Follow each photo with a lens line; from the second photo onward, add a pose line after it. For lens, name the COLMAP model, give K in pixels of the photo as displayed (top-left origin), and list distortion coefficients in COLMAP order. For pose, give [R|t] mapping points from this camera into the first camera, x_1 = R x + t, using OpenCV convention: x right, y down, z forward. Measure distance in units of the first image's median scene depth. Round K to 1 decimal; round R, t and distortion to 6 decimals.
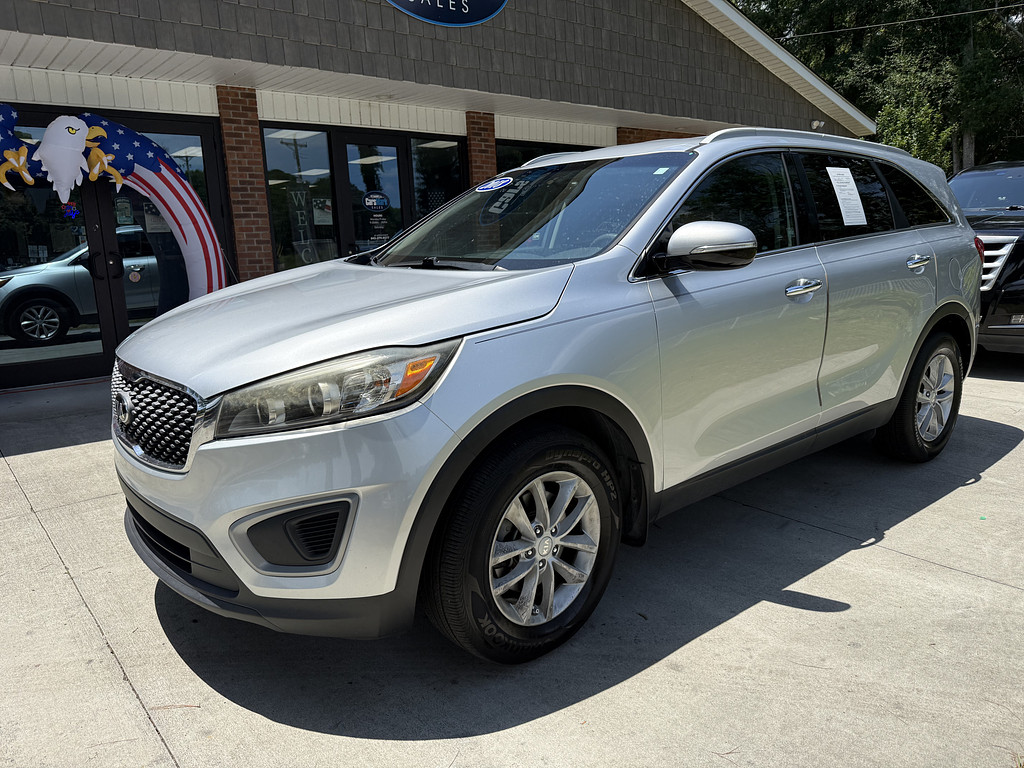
lens RADIAL K [[715.8, 0, 515.5], [0, 715.8, 380.7], [0, 0, 1]] dist [0.004063, -0.006304]
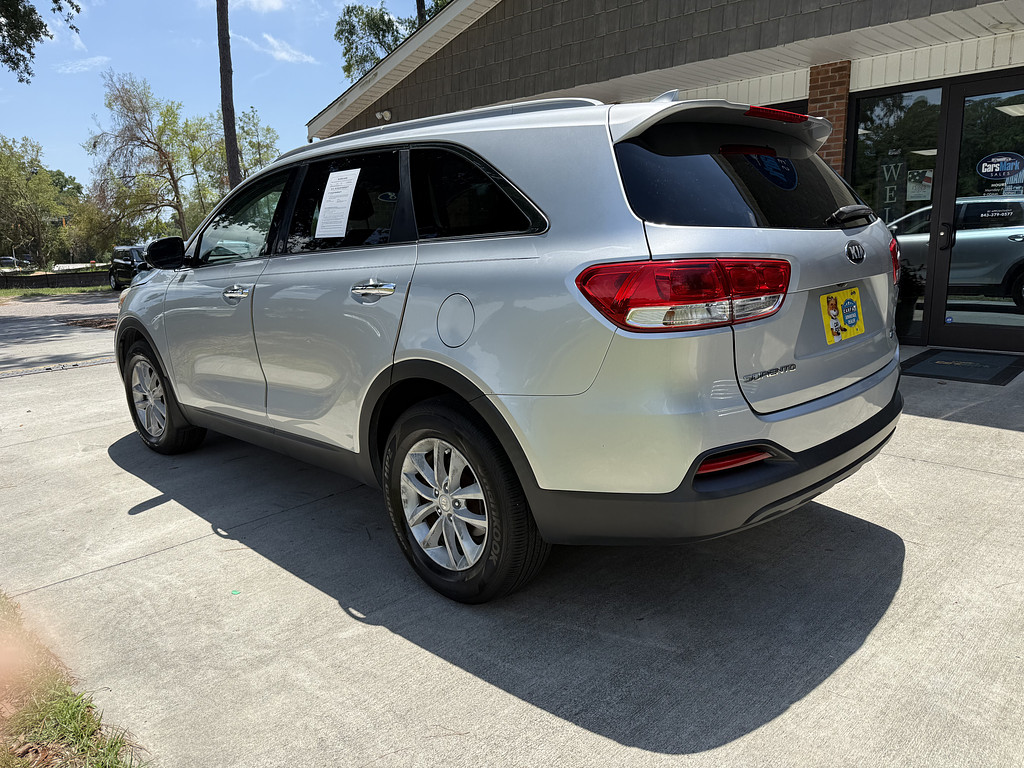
lens RADIAL K [[715.8, 0, 515.5], [0, 715.8, 380.7], [0, 0, 1]] dist [0.004063, -0.006304]
pose [[0.123555, 0.227141, -0.965992, 0.545125], [-0.173345, 0.963424, 0.204365, -0.104145], [0.977080, 0.142199, 0.158409, 0.433529]]
